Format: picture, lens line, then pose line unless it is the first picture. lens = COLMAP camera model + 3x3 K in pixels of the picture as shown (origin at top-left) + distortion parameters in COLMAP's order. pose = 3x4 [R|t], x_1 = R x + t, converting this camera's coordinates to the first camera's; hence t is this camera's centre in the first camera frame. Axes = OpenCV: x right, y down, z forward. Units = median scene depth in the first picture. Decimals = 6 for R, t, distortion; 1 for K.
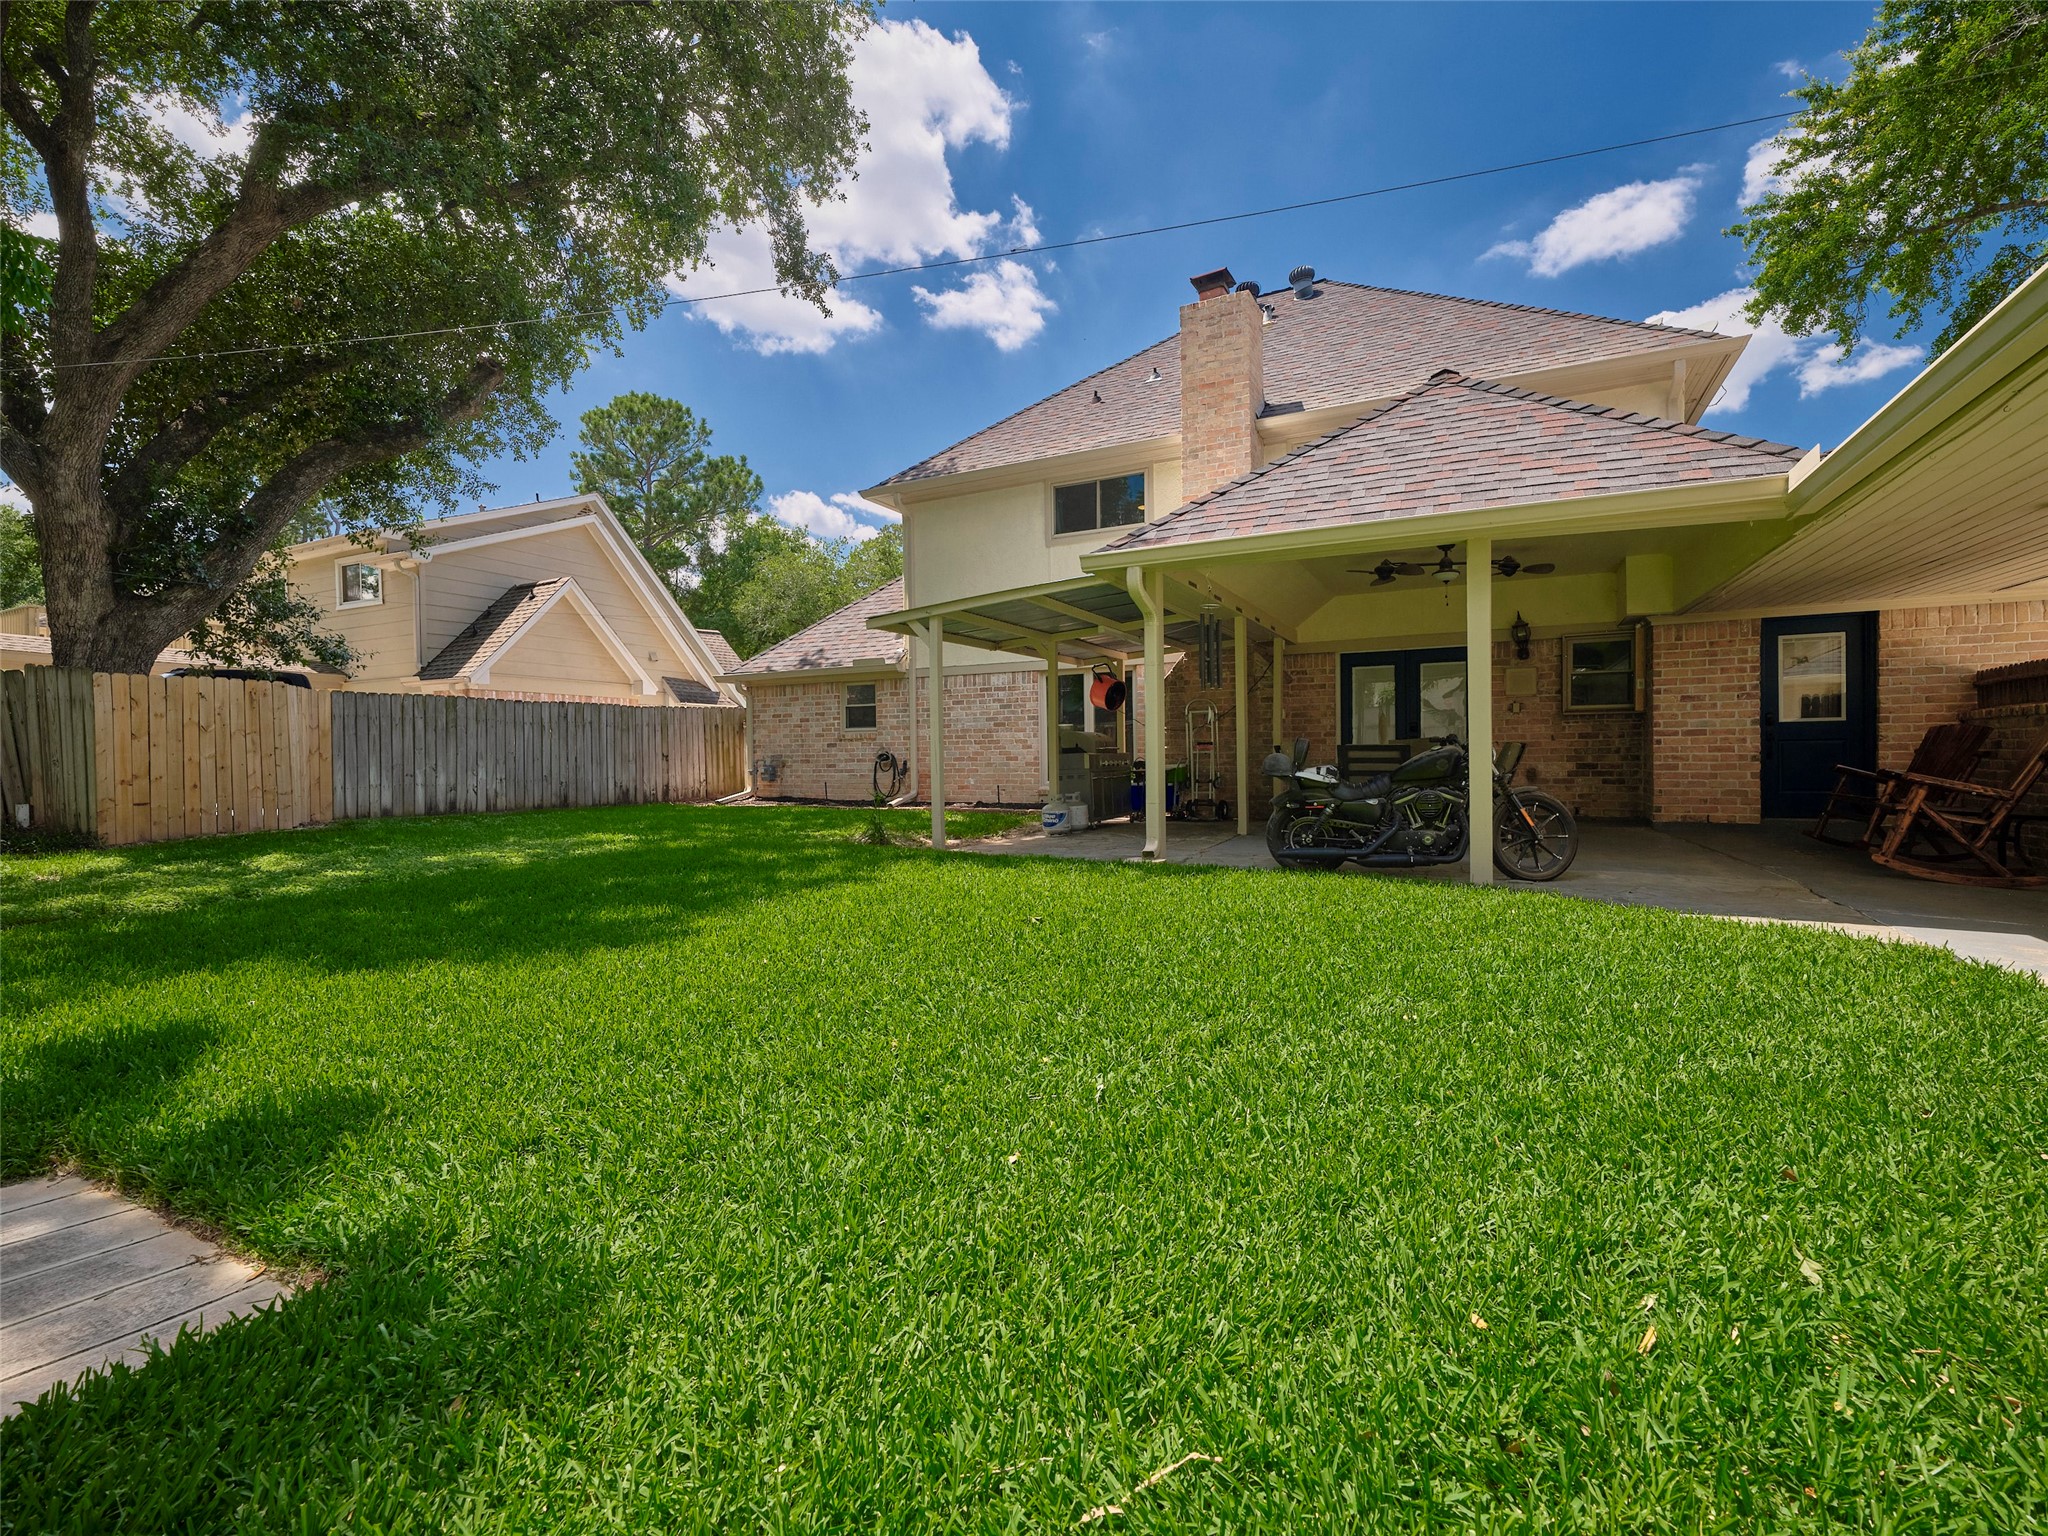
lens RADIAL K [[932.5, 0, 1018.9], [0, 932.5, 777.4], [0, 0, 1]] dist [0.000343, -0.000806]
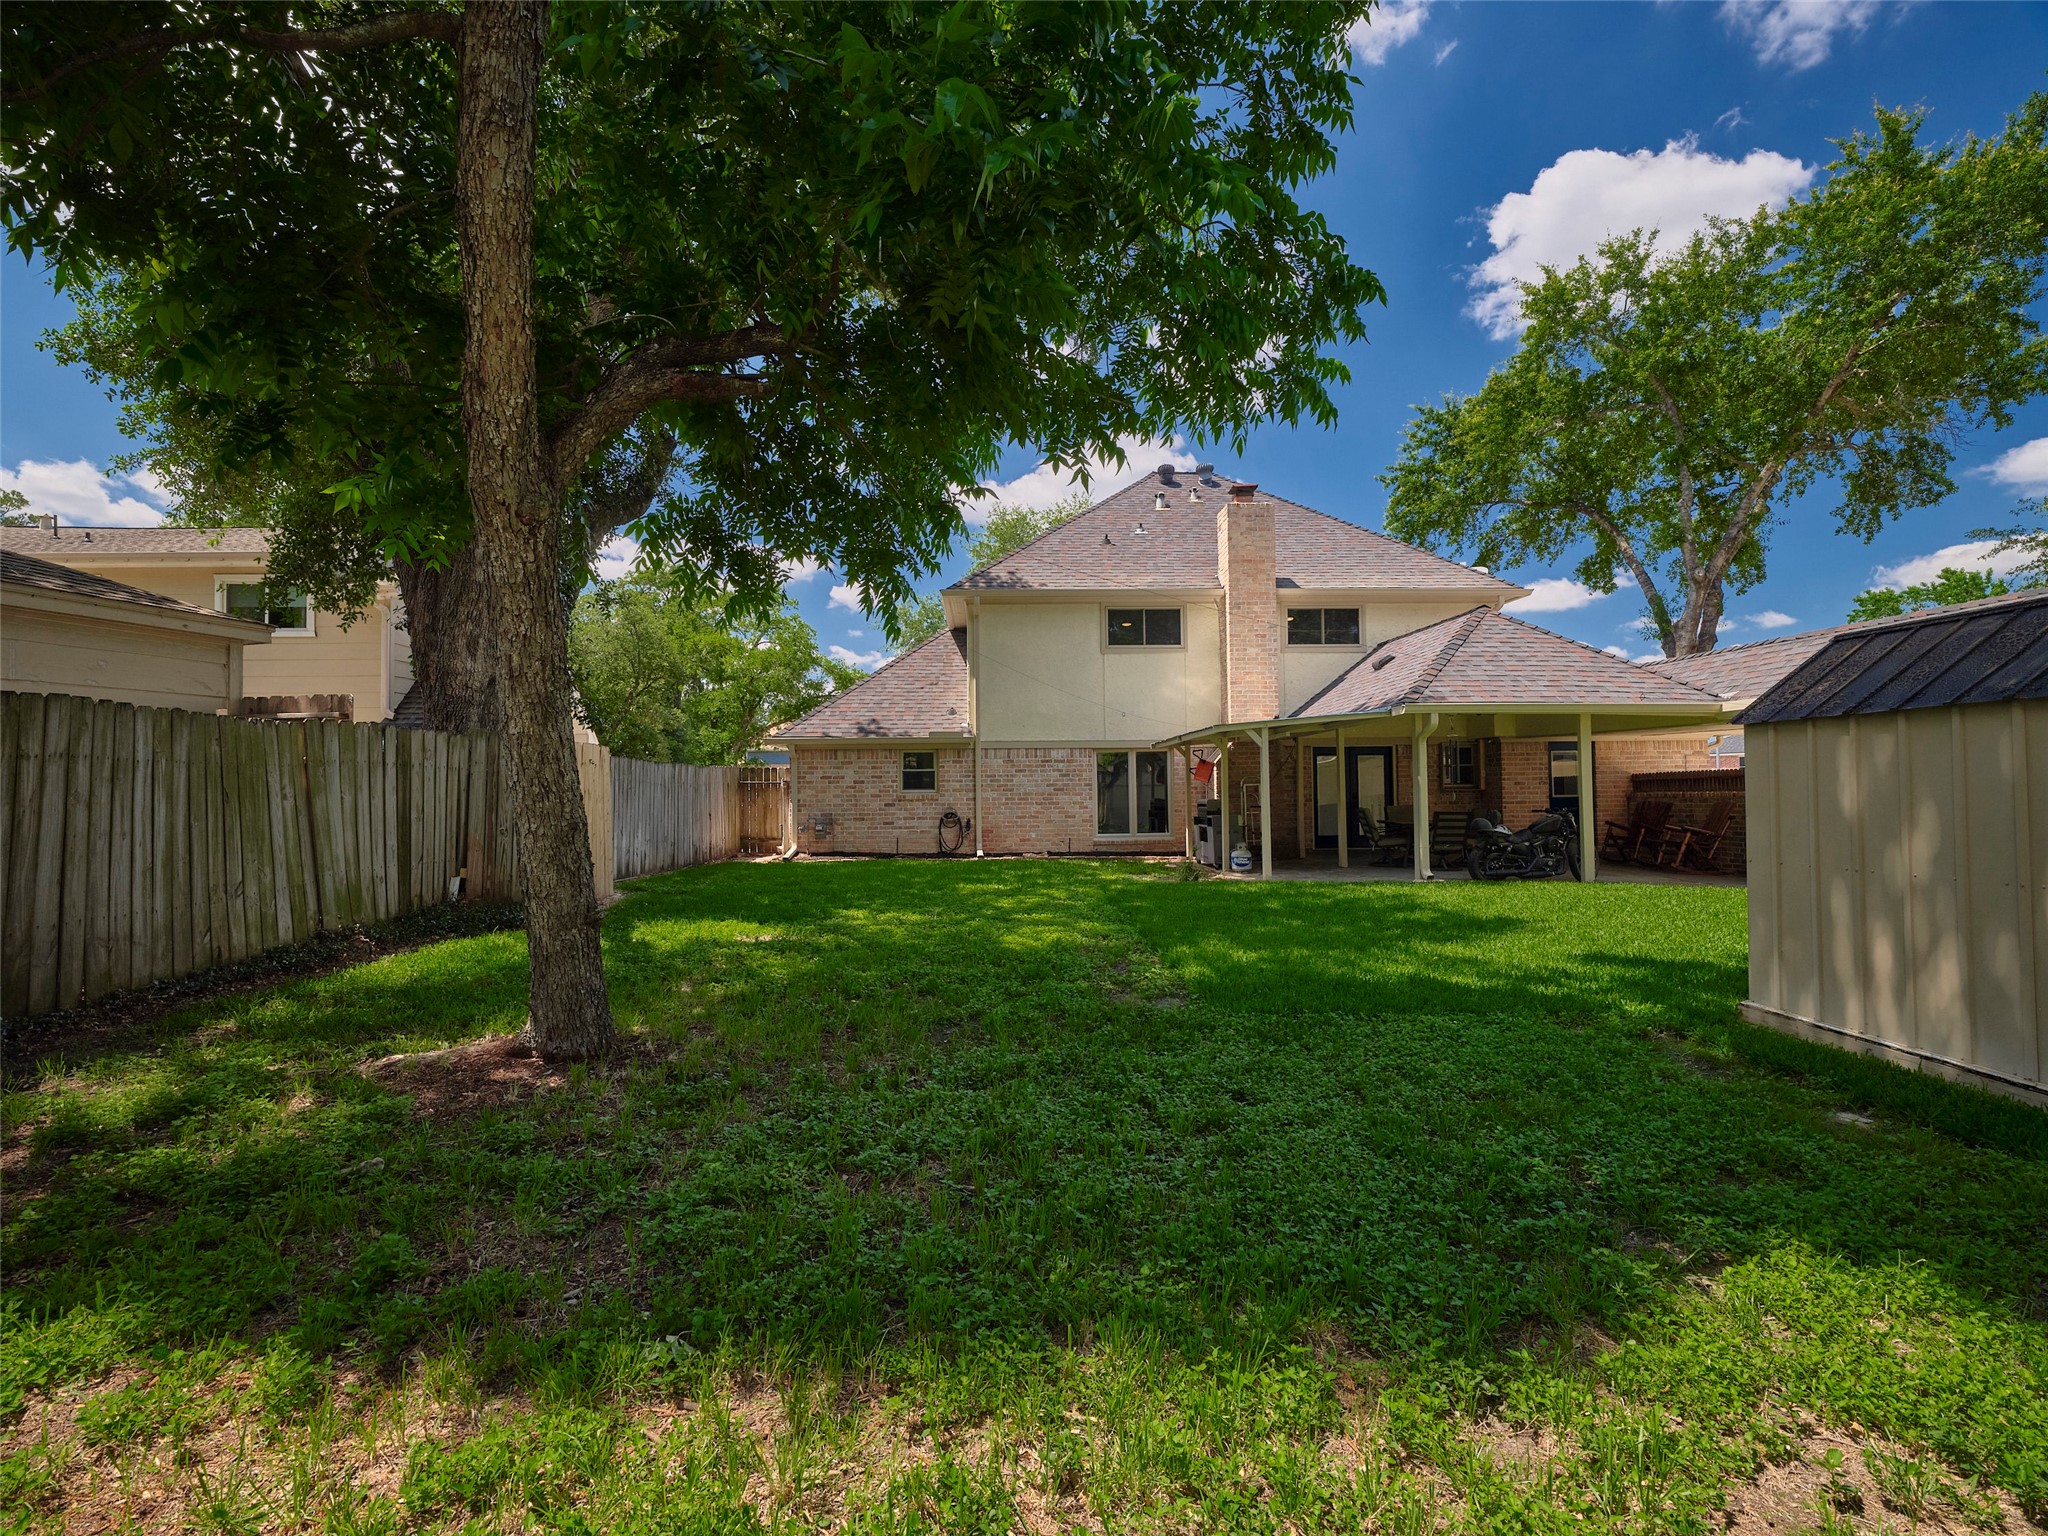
lens RADIAL K [[932.5, 0, 1018.9], [0, 932.5, 777.4], [0, 0, 1]] dist [0.000343, -0.000806]
pose [[0.873019, 0.015350, 0.487445, -0.636016], [0.009534, 0.998776, -0.048527, -0.011912], [-0.487593, 0.047012, 0.871804, -0.062463]]
